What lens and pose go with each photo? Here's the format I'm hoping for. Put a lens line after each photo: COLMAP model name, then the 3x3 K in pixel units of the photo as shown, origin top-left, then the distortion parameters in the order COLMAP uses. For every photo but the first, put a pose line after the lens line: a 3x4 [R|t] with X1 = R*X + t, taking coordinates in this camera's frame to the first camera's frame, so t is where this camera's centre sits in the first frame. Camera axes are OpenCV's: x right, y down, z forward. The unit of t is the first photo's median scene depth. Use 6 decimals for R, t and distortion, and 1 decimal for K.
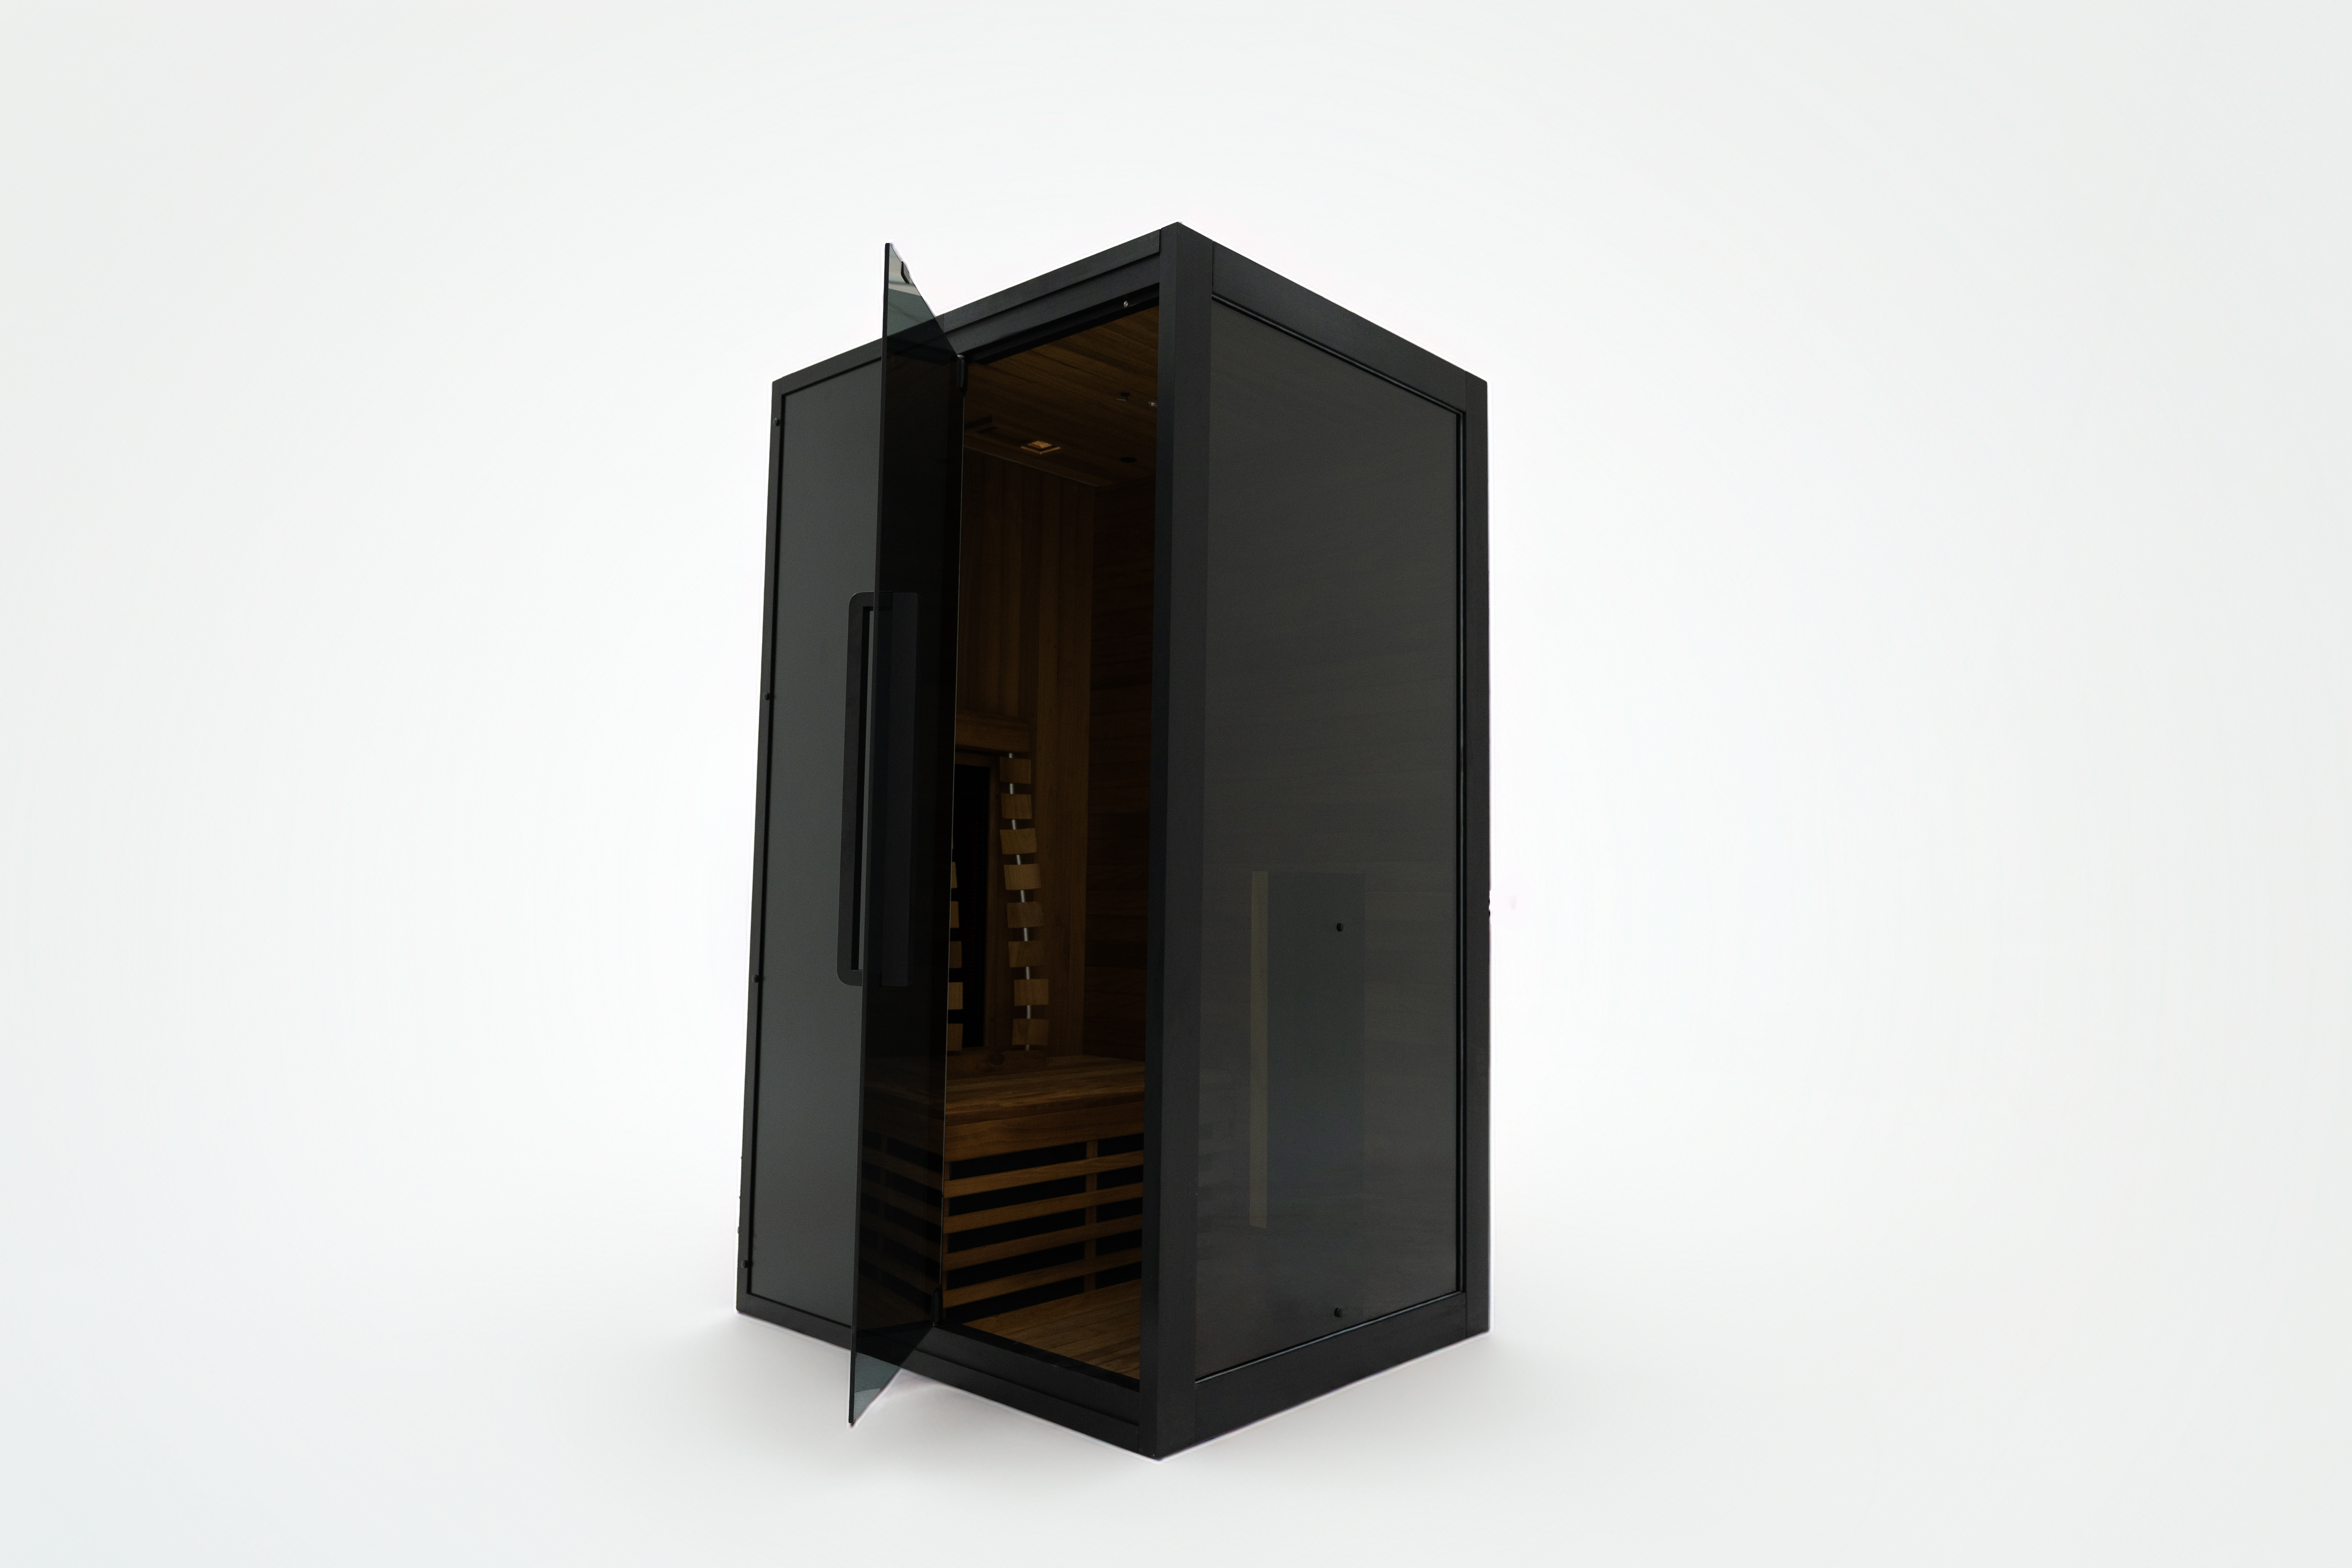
lens RADIAL K [[1466.5, 0, 1176.0], [0, 1466.5, 784.0], [0, 0, 1]] dist [0.037378, 0.000397]
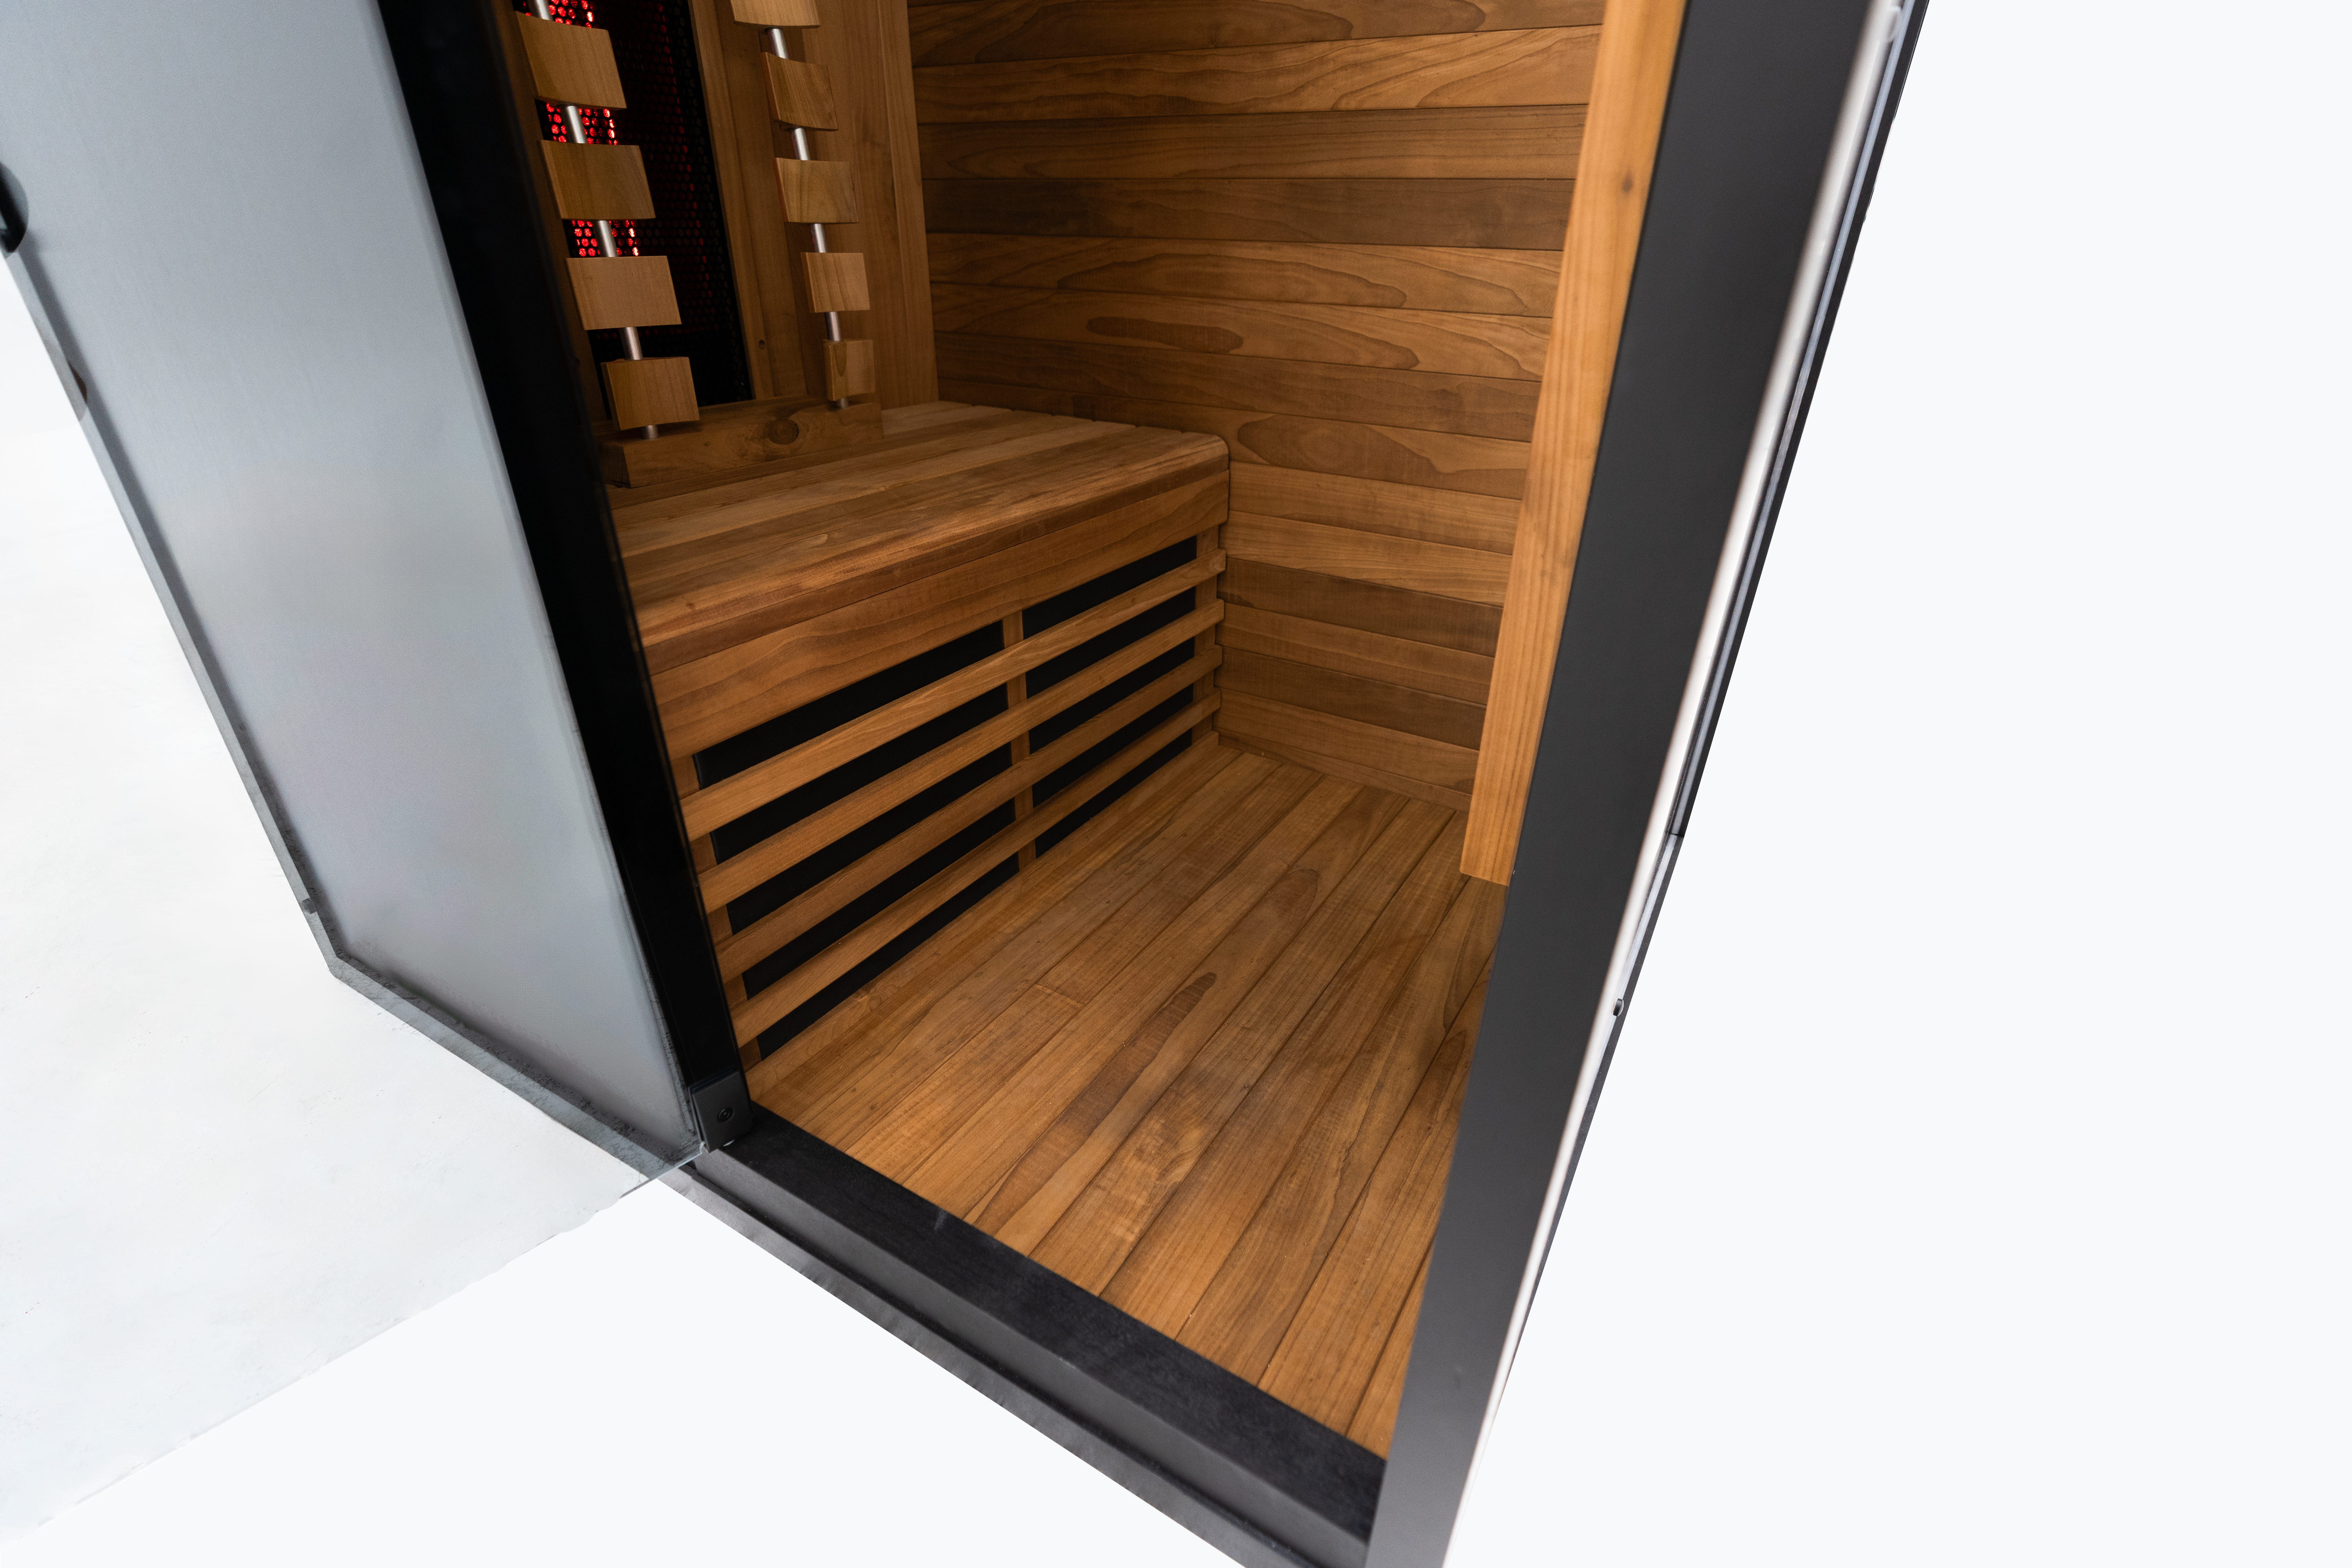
lens RADIAL K [[1066.9, 0, 1176.0], [0, 1066.9, 784.0], [0, 0, 1]] dist [-0.002389, 0.000002]
pose [[0.980968, -0.085281, 0.174441, -0.067645], [-0.022714, 0.841818, 0.539284, 0.094957], [-0.192838, -0.532982, 0.823859, 0.643196]]
